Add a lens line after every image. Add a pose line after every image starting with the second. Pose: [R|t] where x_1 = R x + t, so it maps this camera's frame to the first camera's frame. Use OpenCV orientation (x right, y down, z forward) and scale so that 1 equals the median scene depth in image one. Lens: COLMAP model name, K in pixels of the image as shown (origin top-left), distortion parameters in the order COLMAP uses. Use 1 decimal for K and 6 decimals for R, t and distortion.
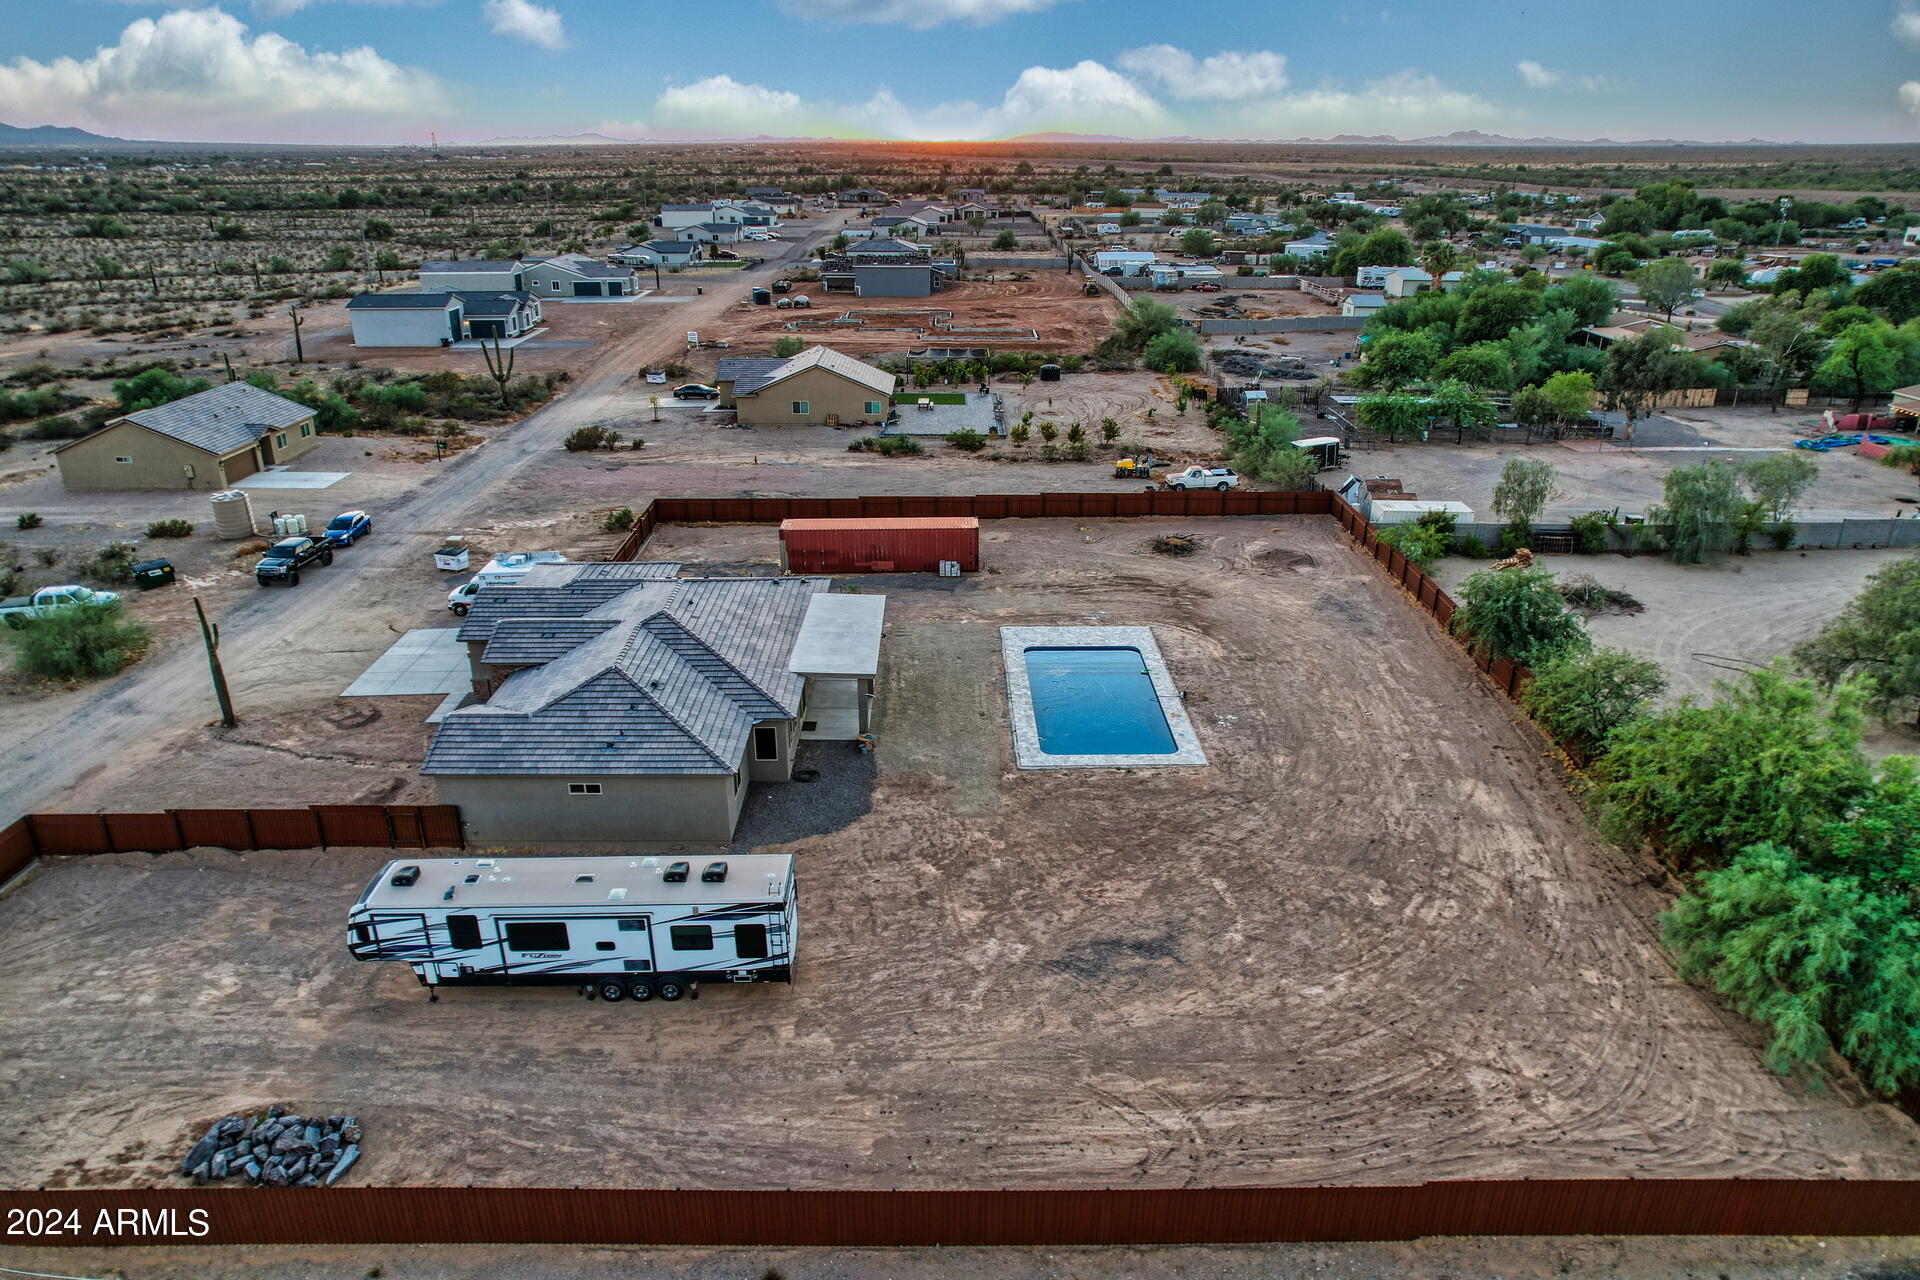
lens RADIAL K [[1253.0, 0, 945.5], [0, 1253.0, 665.1], [0, 0, 1]] dist [-0.075585, 0.062735]
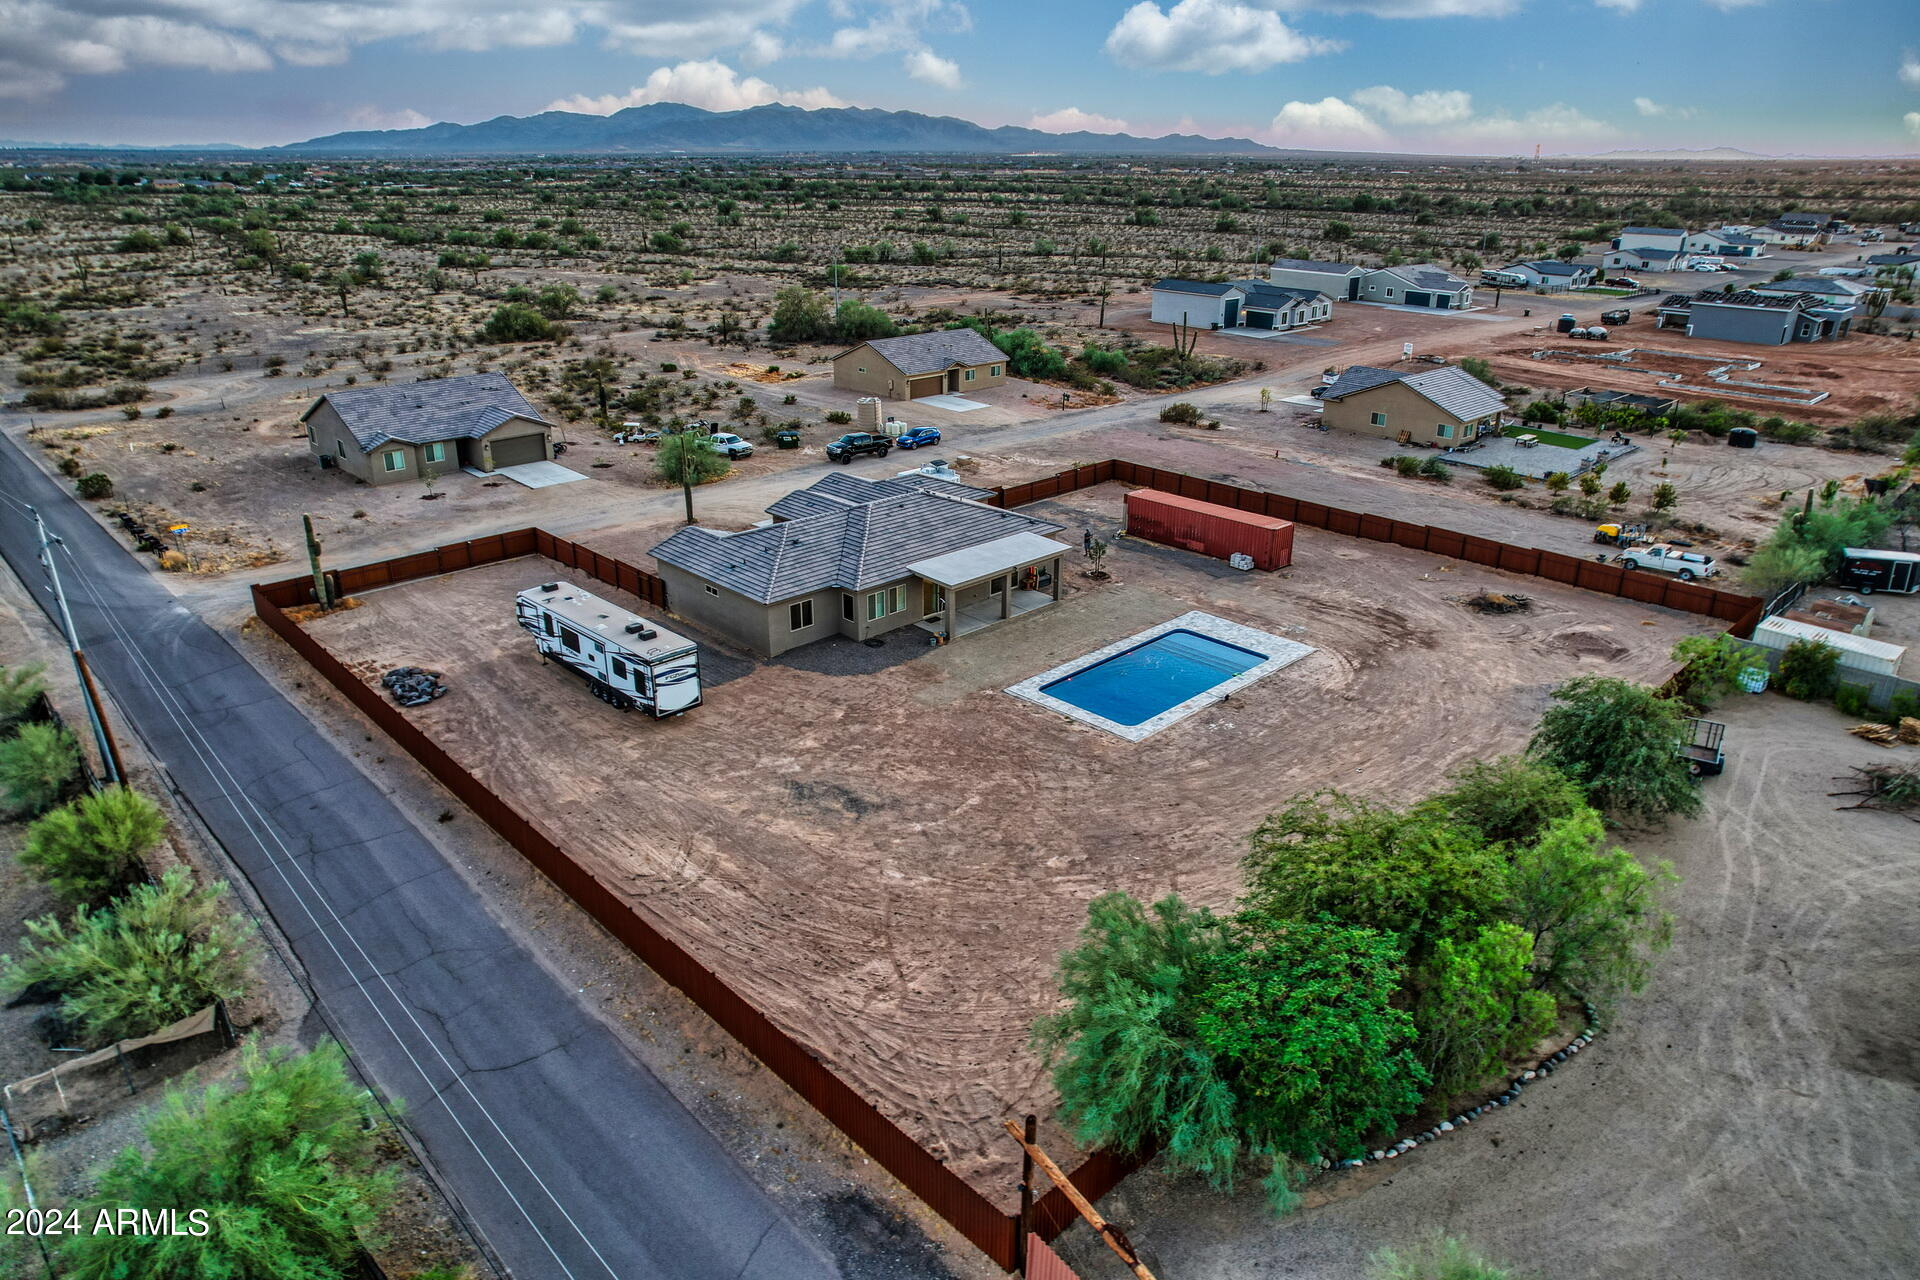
lens RADIAL K [[1253.0, 0, 945.5], [0, 1253.0, 665.1], [0, 0, 1]] dist [-0.075585, 0.062735]
pose [[0.670849, 0.286100, -0.684184, 0.604688], [-0.290913, 0.950162, 0.112079, -0.040926], [0.682152, 0.123850, 0.720646, 0.084778]]
